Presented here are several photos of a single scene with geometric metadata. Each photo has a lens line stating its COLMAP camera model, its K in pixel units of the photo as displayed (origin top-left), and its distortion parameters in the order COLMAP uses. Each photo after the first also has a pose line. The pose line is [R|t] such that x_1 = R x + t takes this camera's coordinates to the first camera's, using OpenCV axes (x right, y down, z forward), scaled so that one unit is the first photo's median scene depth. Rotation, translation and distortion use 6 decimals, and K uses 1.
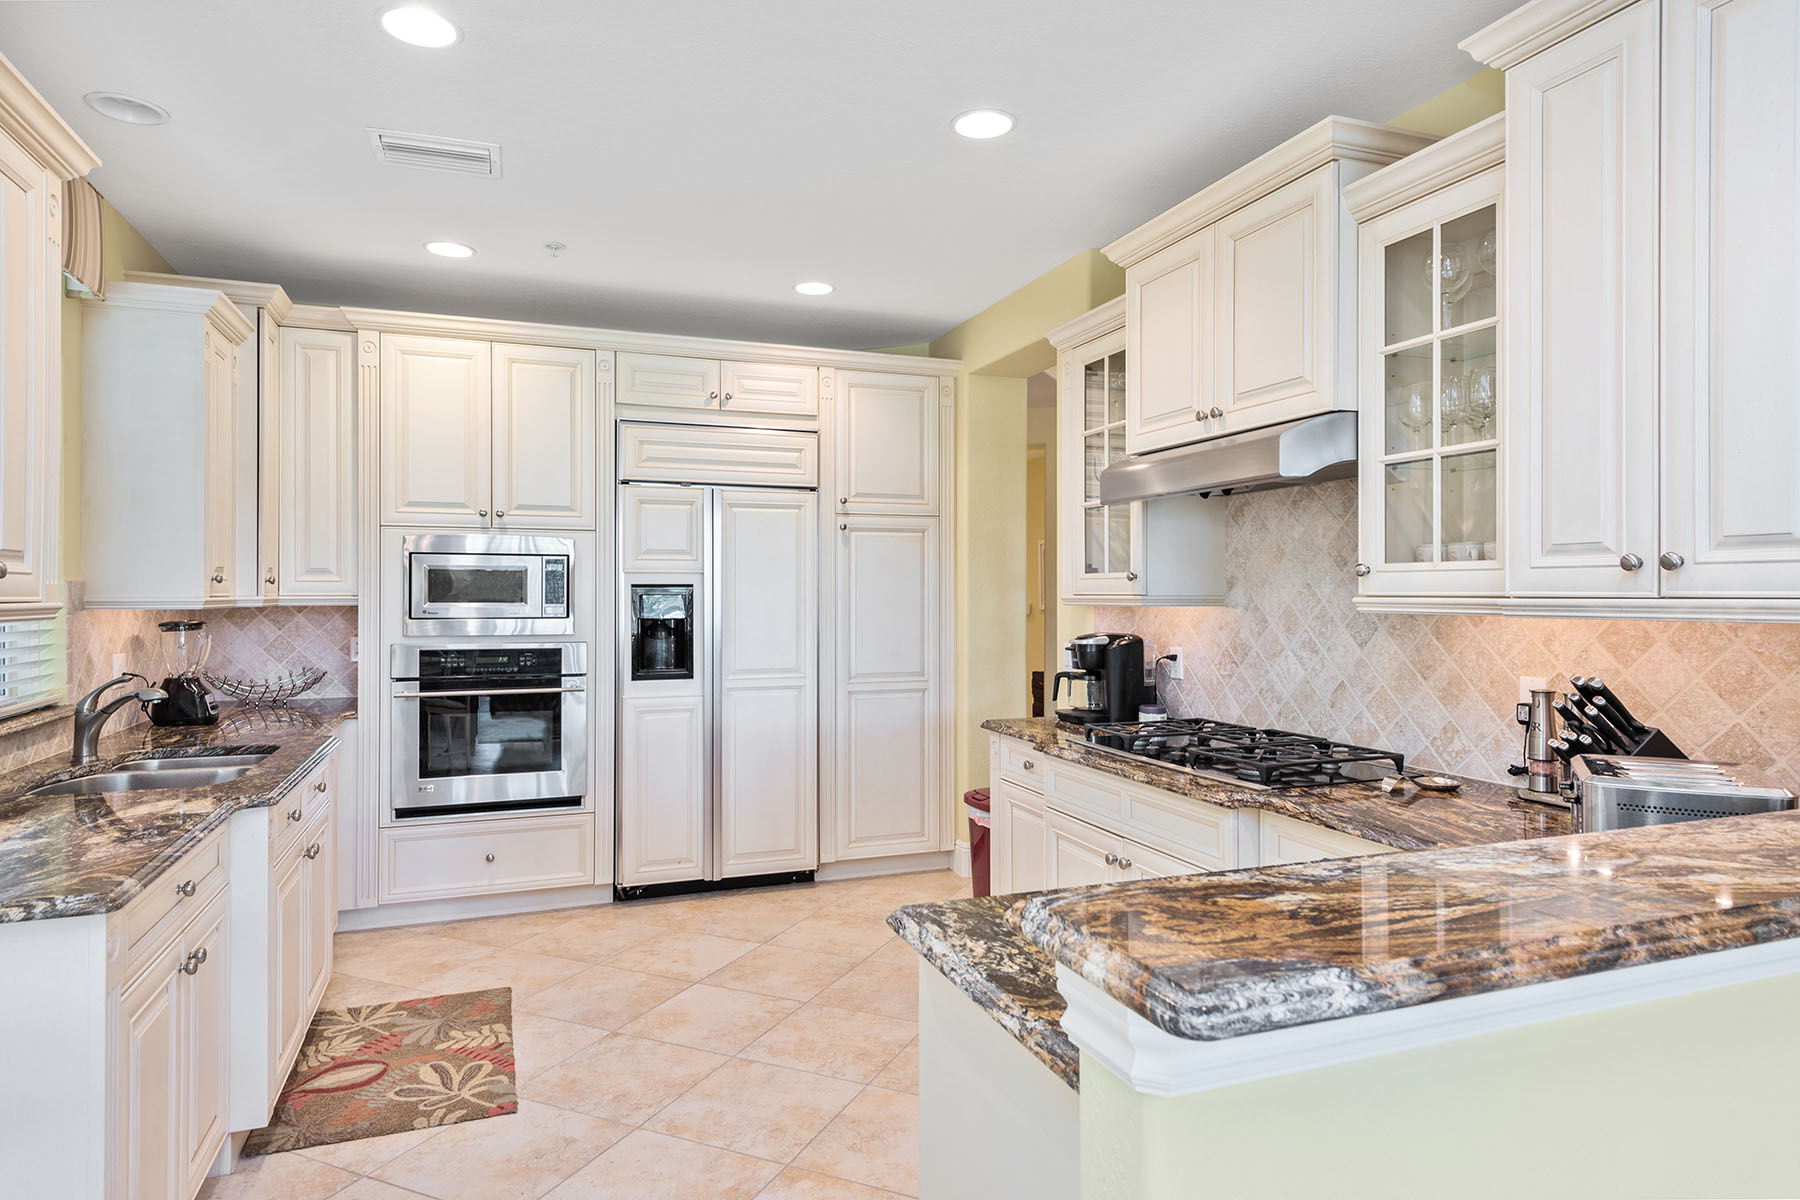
lens RADIAL K [[1082.6, 0, 901.0], [0, 1082.6, 593.8], [0, 0, 1]] dist [0.001609, 0.000276]
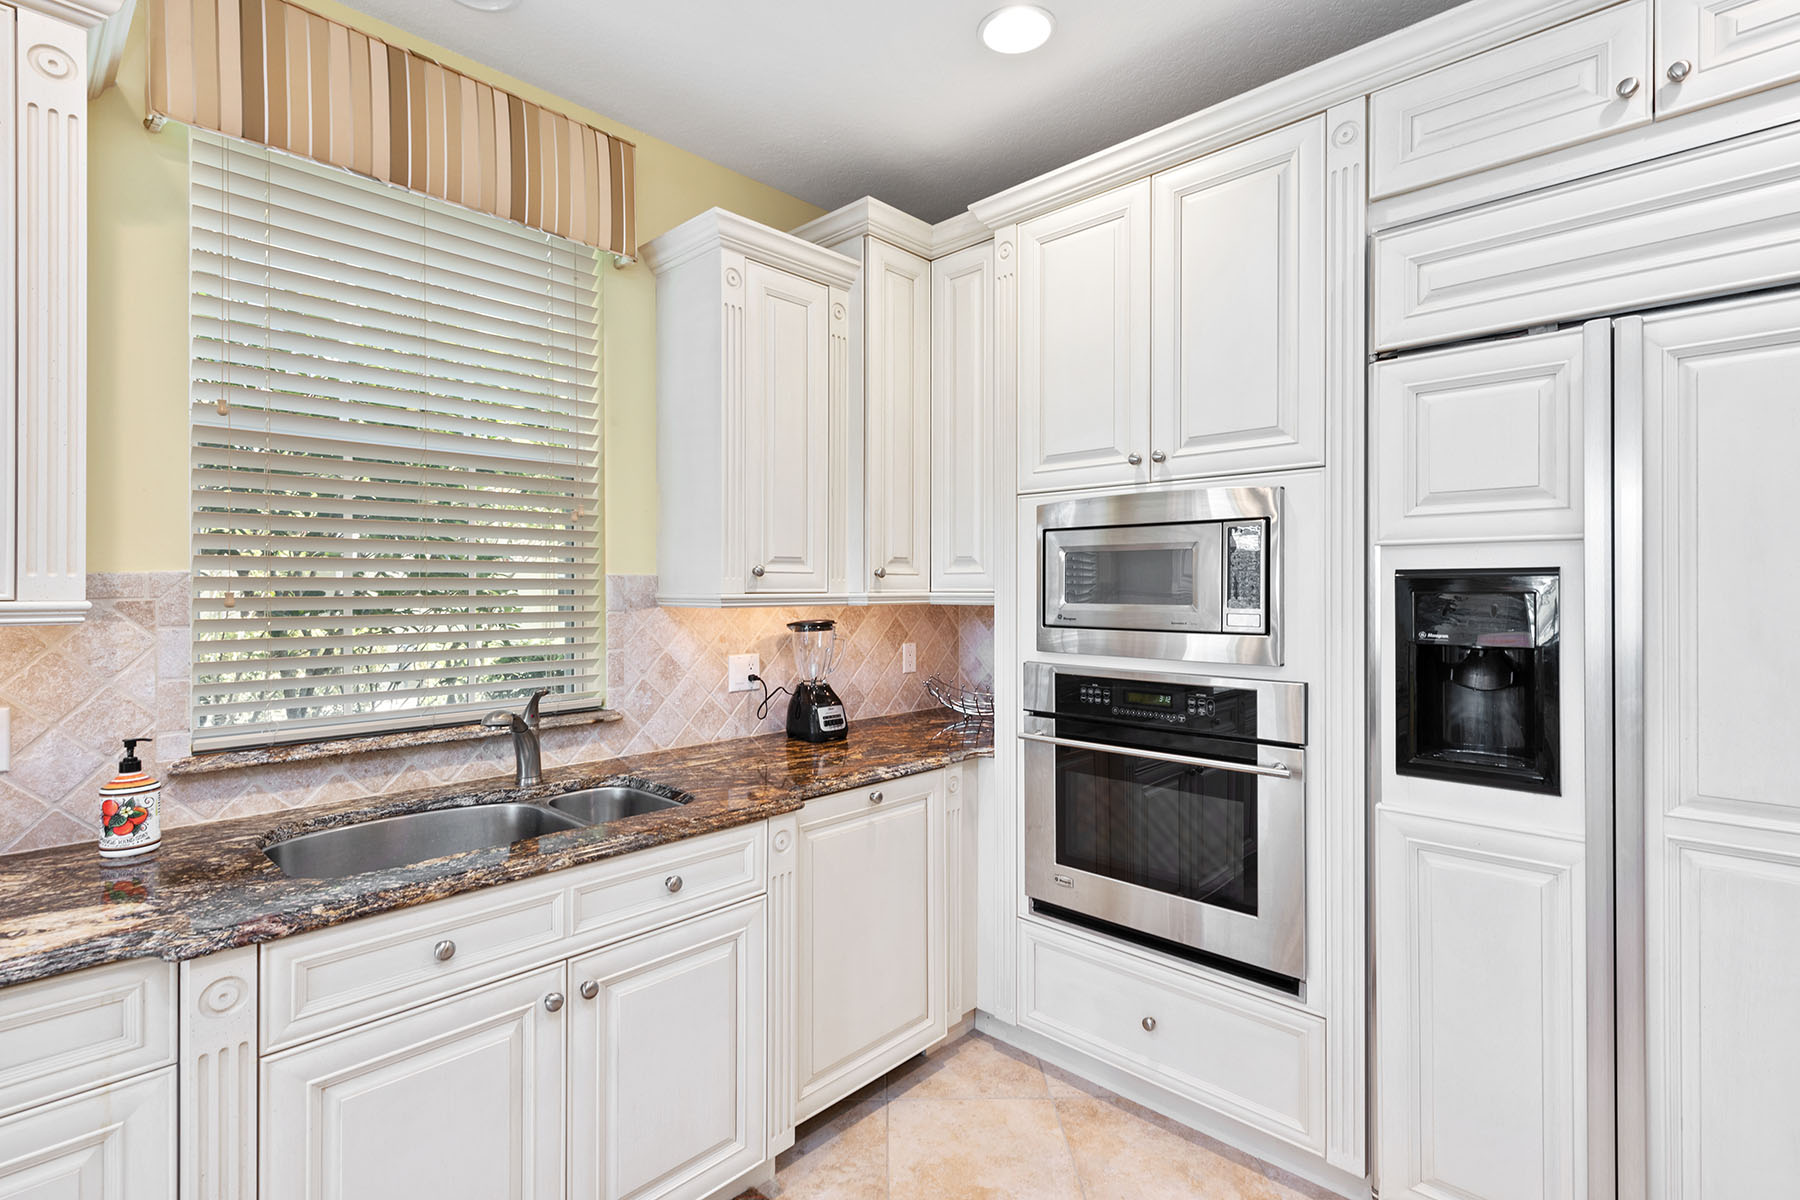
lens RADIAL K [[856.4, 0, 885.3], [0, 856.4, 589.1], [0, 0, 1]] dist [0.001025, 0.000820]
pose [[0.436445, -0.004064, -0.899722, -0.010257], [-0.003085, 0.999977, -0.006014, 0.003026], [0.899726, 0.005400, 0.436422, 0.651071]]
